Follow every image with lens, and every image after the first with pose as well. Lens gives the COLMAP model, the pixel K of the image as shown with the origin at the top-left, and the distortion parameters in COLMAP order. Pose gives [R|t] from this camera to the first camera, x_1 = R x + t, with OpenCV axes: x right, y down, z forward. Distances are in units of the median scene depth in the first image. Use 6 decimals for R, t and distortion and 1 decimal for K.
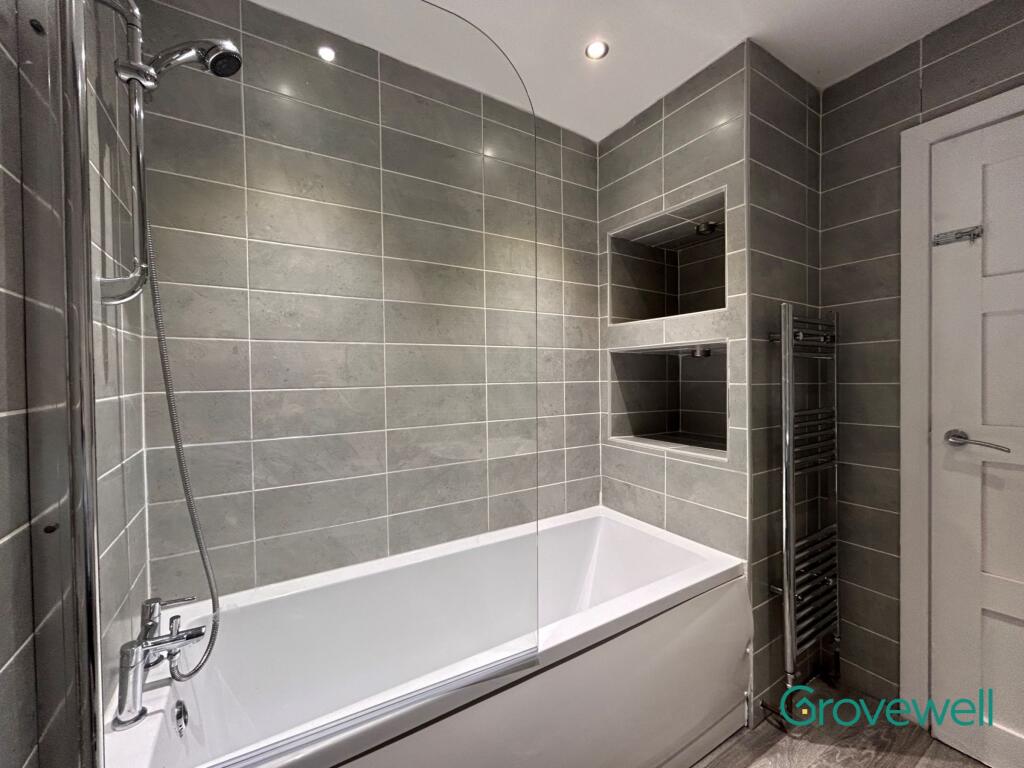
lens RADIAL K [[415.9, 0, 512.0], [0, 415.9, 382.8], [0, 0, 1]] dist [-0.001077, 0.000781]
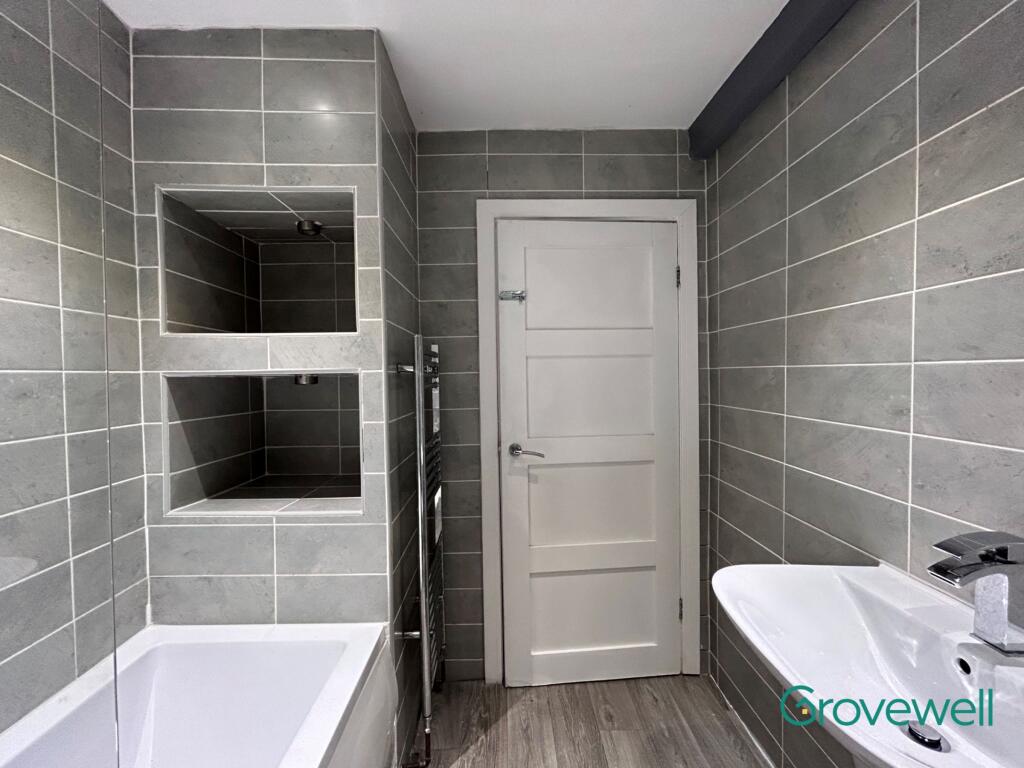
lens RADIAL K [[415.9, 0, 512.0], [0, 415.9, 382.8], [0, 0, 1]] dist [-0.001077, 0.000781]
pose [[0.505274, -0.013171, 0.862858, -0.045181], [0.022381, 0.999747, 0.002155, -0.059663], [-0.862669, 0.018223, 0.505441, 0.252625]]
